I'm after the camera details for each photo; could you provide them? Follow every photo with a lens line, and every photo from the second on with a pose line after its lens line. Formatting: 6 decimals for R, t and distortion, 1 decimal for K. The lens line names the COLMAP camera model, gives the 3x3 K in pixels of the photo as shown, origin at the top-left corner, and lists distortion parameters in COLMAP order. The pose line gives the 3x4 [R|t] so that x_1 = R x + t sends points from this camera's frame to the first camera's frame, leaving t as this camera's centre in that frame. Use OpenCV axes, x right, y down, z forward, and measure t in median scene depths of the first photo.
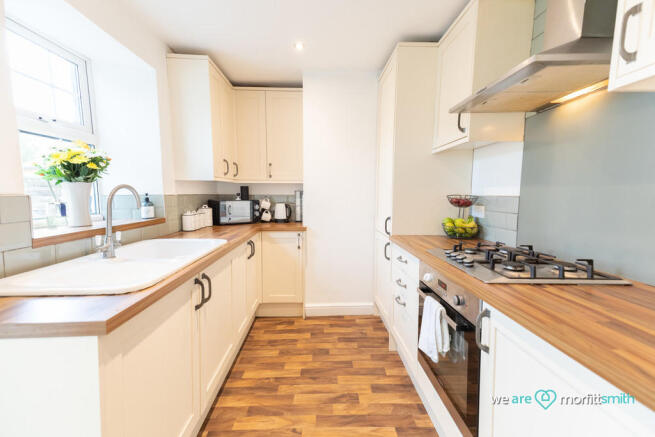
lens RADIAL K [[281.3, 0, 325.8], [0, 281.3, 220.2], [0, 0, 1]] dist [-0.000809, -0.000047]
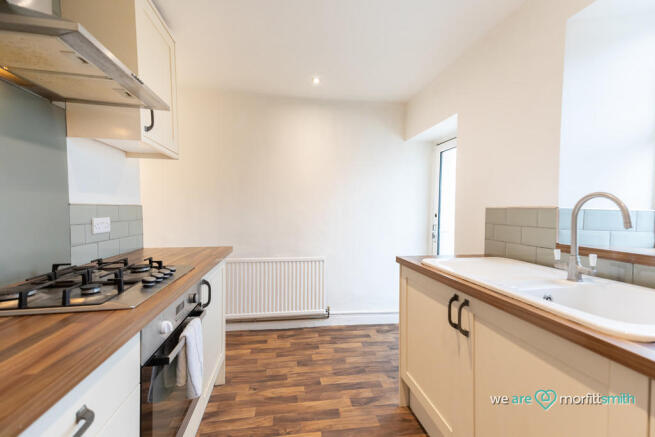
lens RADIAL K [[281.3, 0, 327.5], [0, 281.3, 216.6], [0, 0, 1]] dist [-0.000809, -0.000047]
pose [[-0.990868, 0.013121, -0.134192, 0.030254], [-0.004314, 0.991659, 0.128815, -0.179754], [0.134763, 0.128218, -0.982547, 1.872160]]
